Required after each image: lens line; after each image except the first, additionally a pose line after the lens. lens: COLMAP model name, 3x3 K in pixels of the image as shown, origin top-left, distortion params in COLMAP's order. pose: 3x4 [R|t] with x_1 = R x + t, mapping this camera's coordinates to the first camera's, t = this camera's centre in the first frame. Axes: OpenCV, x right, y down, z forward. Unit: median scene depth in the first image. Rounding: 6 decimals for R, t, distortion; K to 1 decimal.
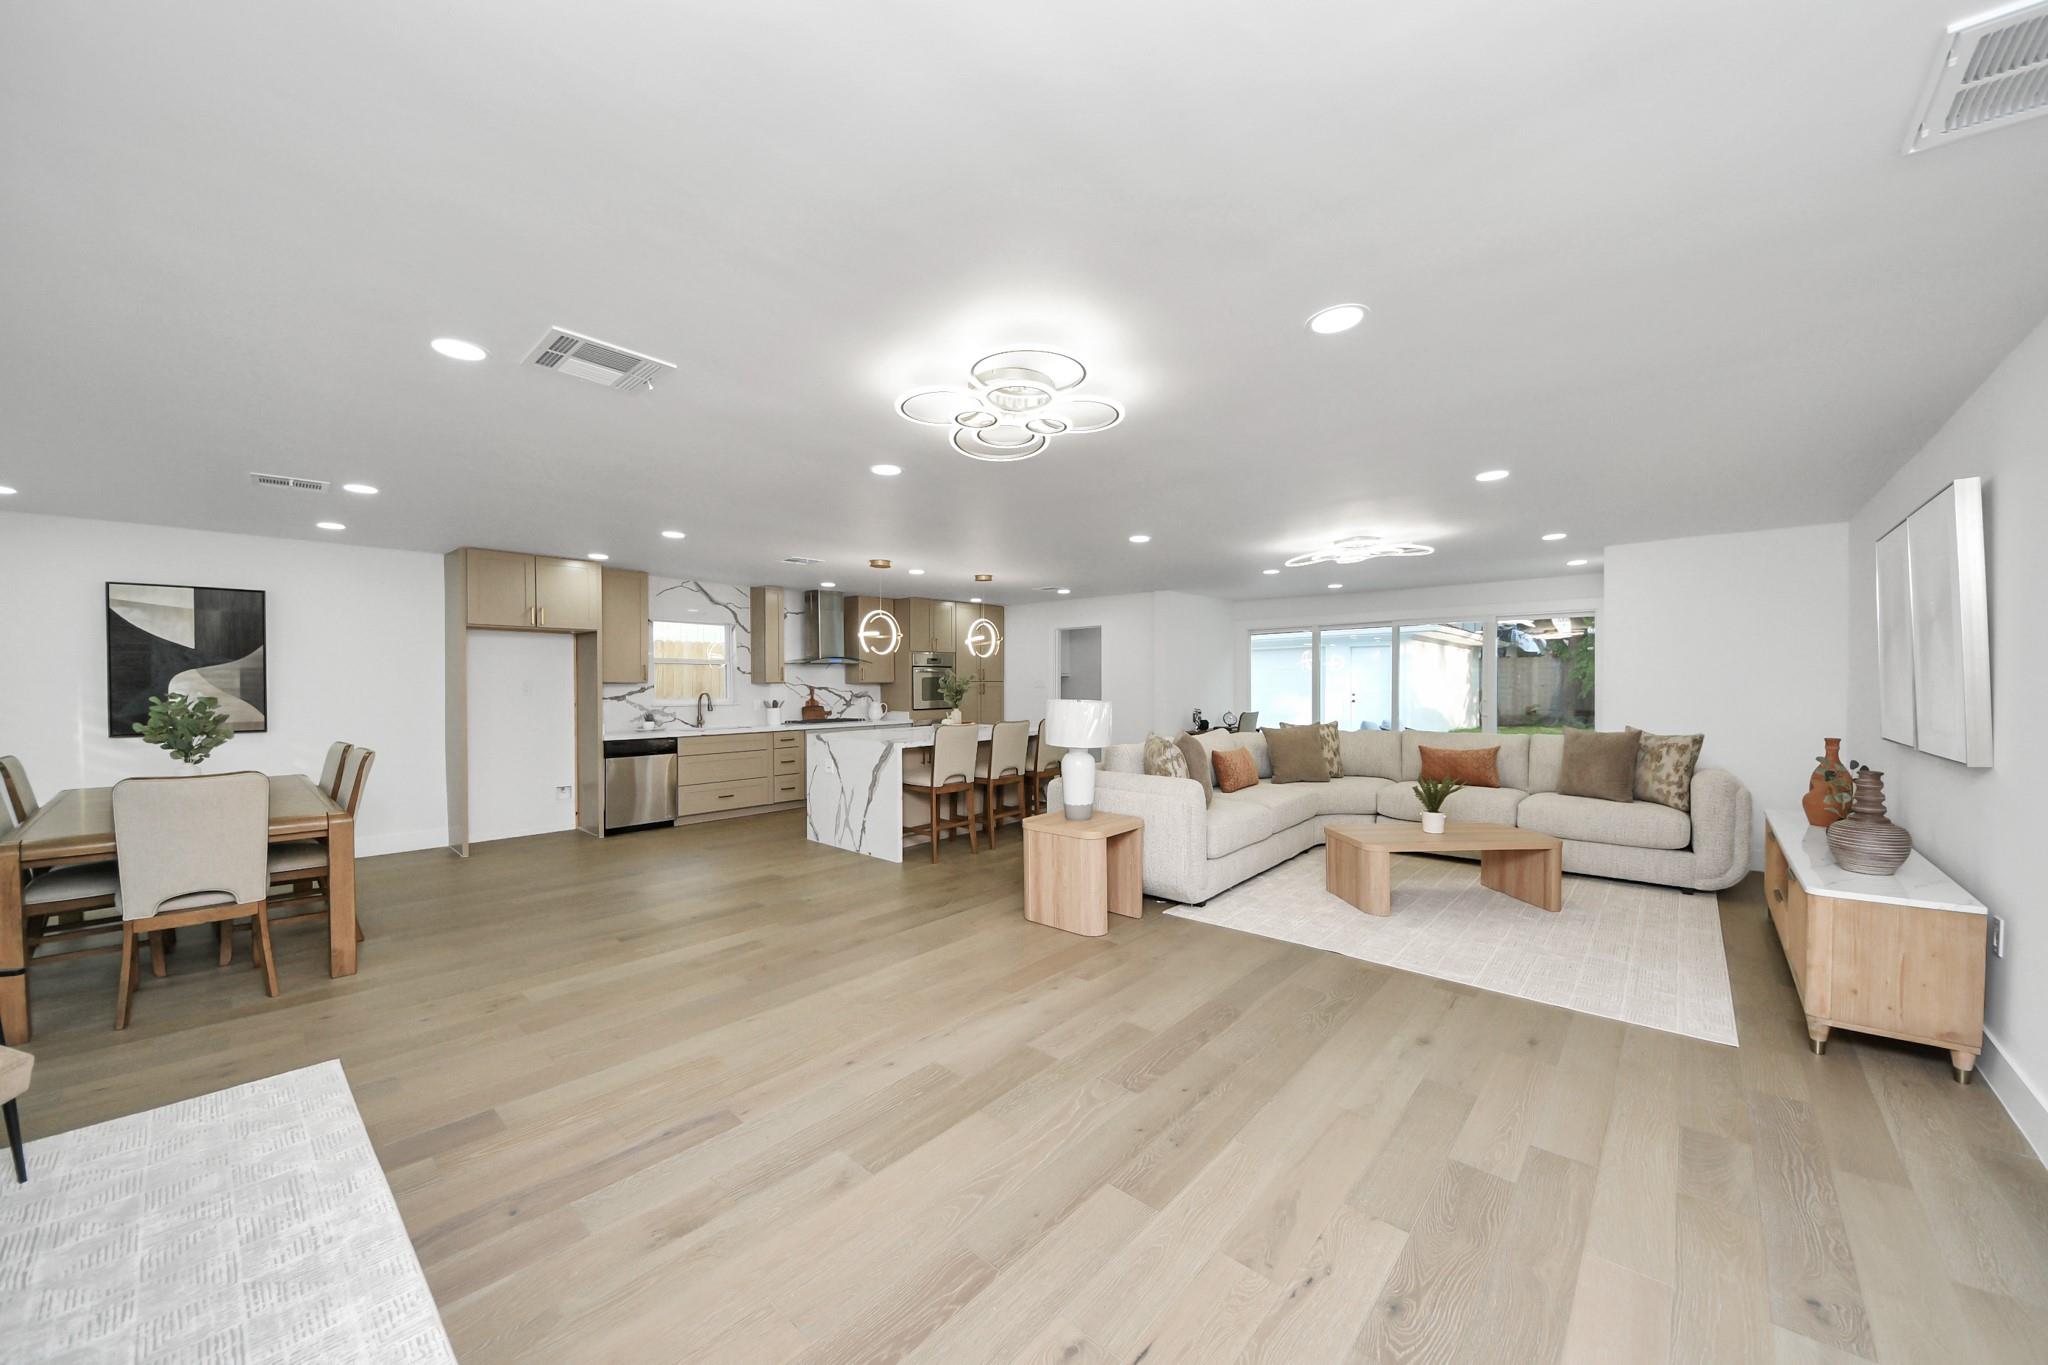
lens RADIAL K [[719.7, 0, 1015.8], [0, 719.7, 687.6], [0, 0, 1]] dist [0.015665, -0.015484]
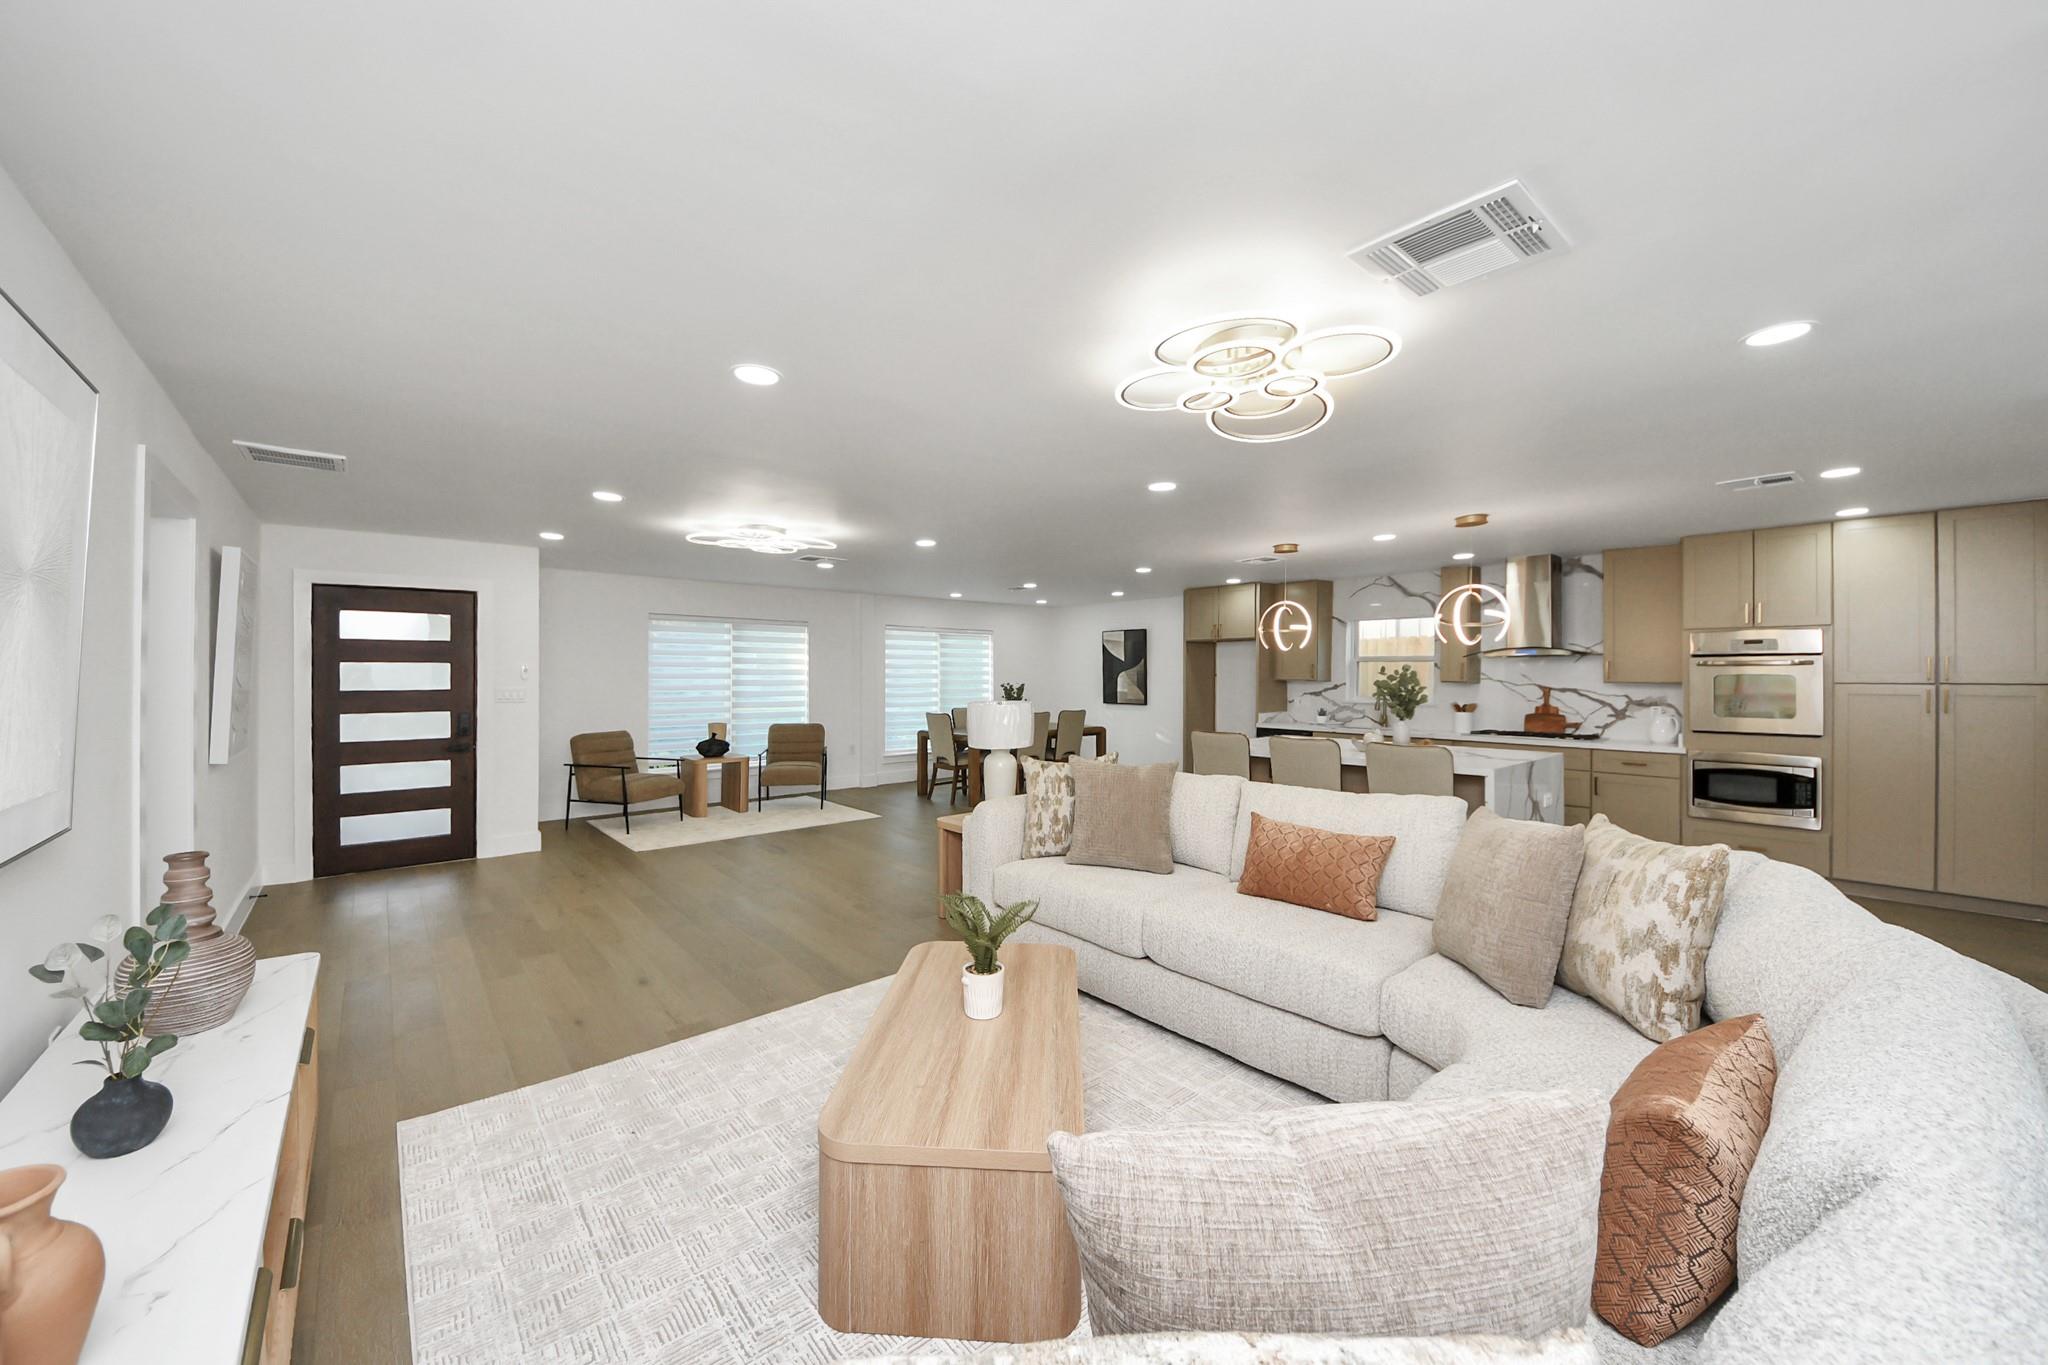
lens RADIAL K [[758.3, 0, 1024.0], [0, 758.3, 682.5], [0, 0, 1]] dist [0.000003, -0.008731]
pose [[-0.104190, 0.011785, -0.994488, 0.835221], [-0.009165, 0.999876, 0.012809, -0.017601], [0.994515, 0.010449, -0.104069, 0.839115]]
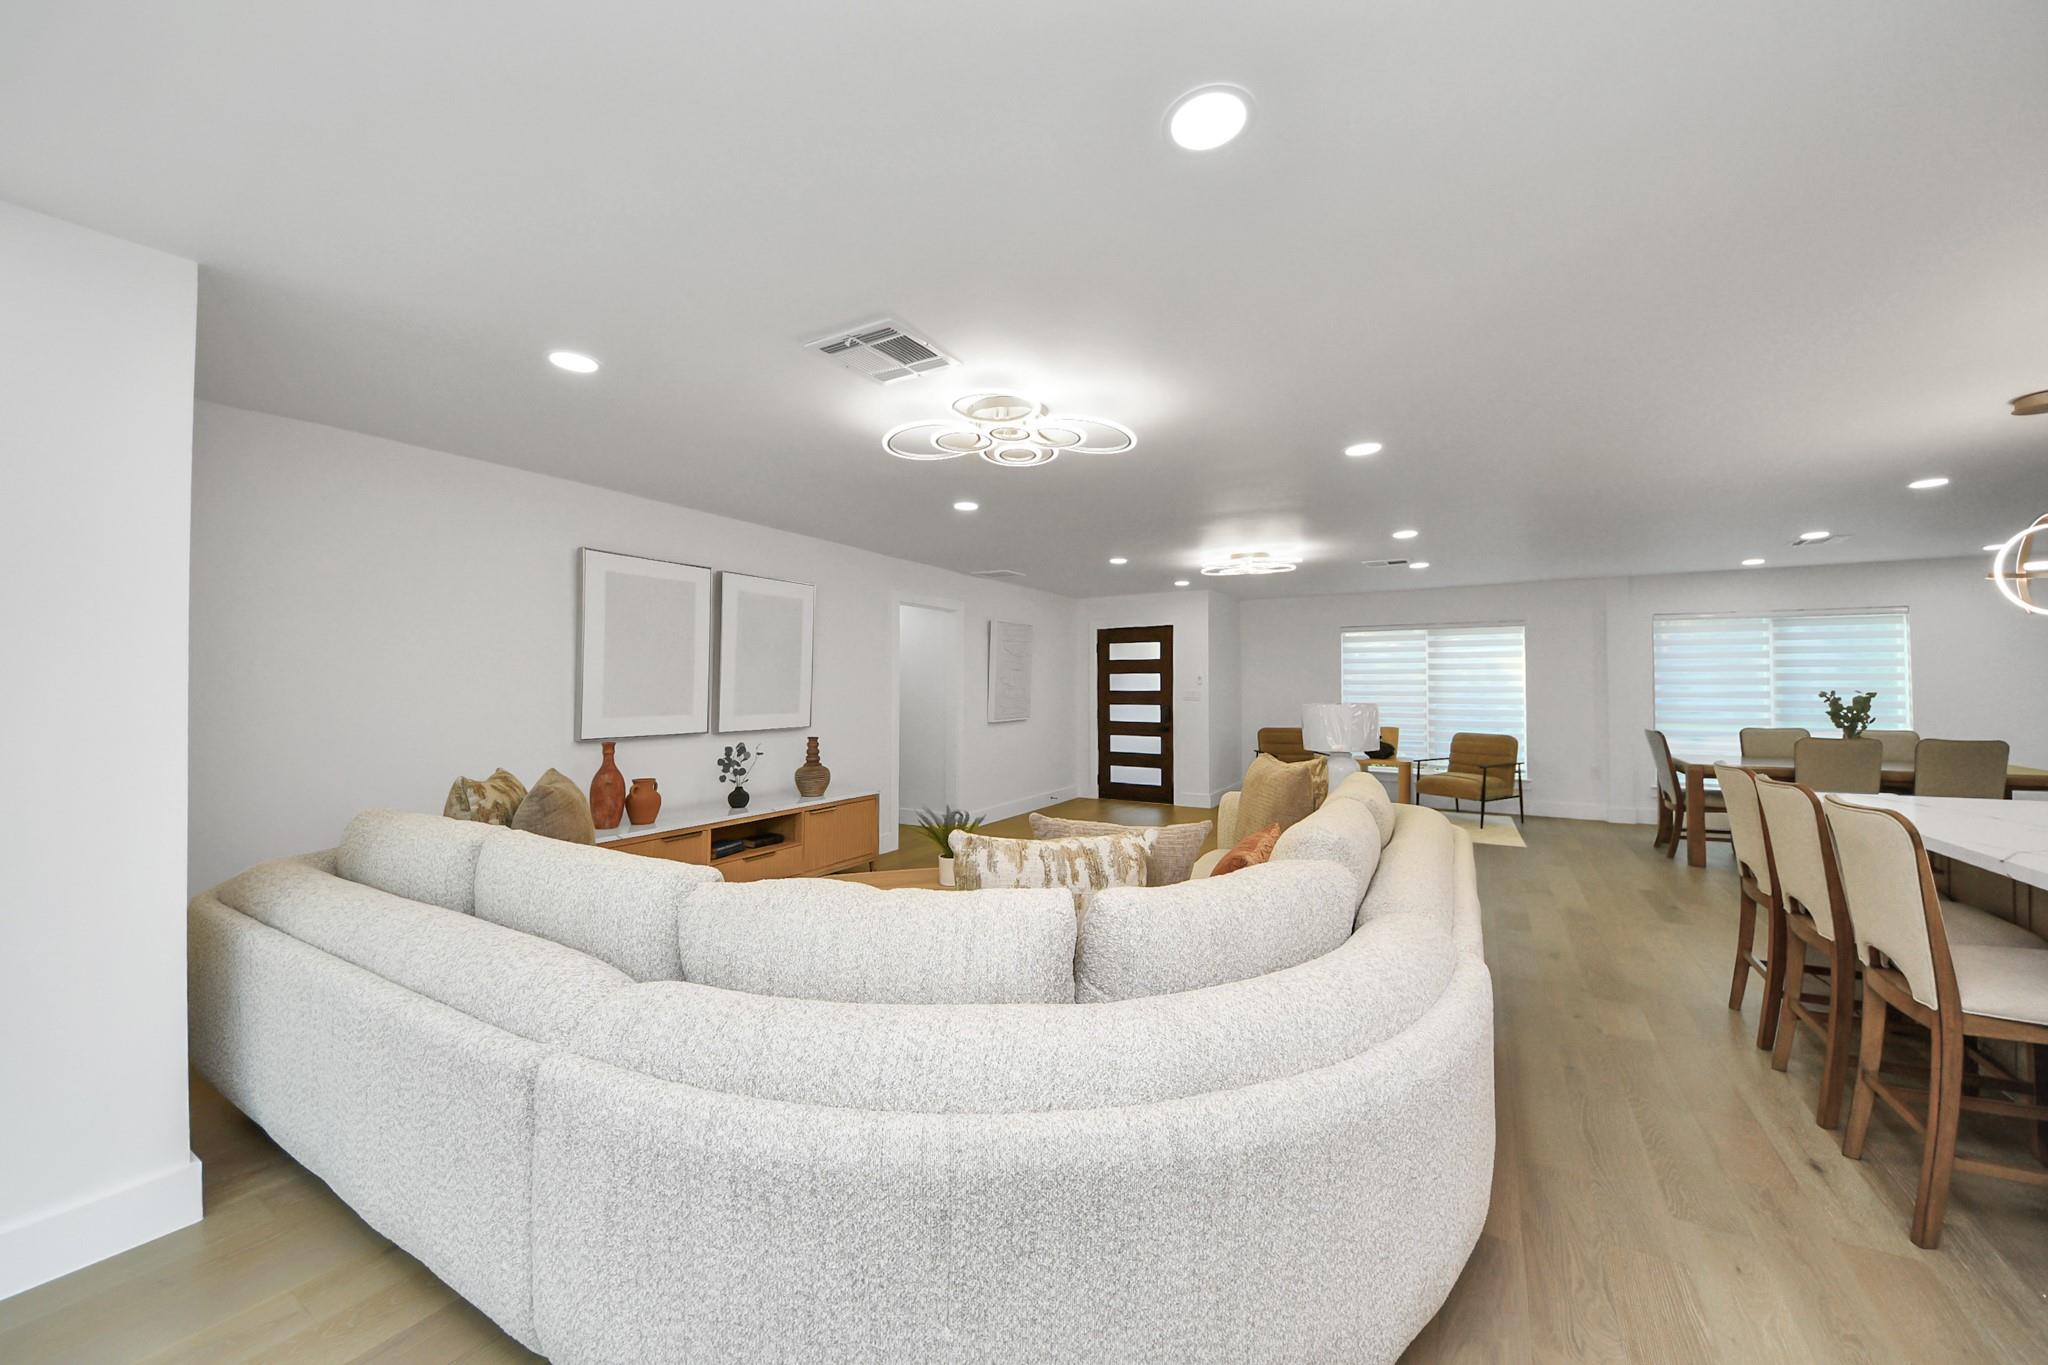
lens RADIAL K [[734.3, 0, 996.6], [0, 734.3, 660.8], [0, 0, 1]] dist [0.014012, -0.000007]
pose [[-0.983200, -0.004233, -0.182482, 0.525584], [0.000682, 0.999639, -0.026867, -0.009517], [0.182530, -0.026540, -0.982842, 1.374134]]
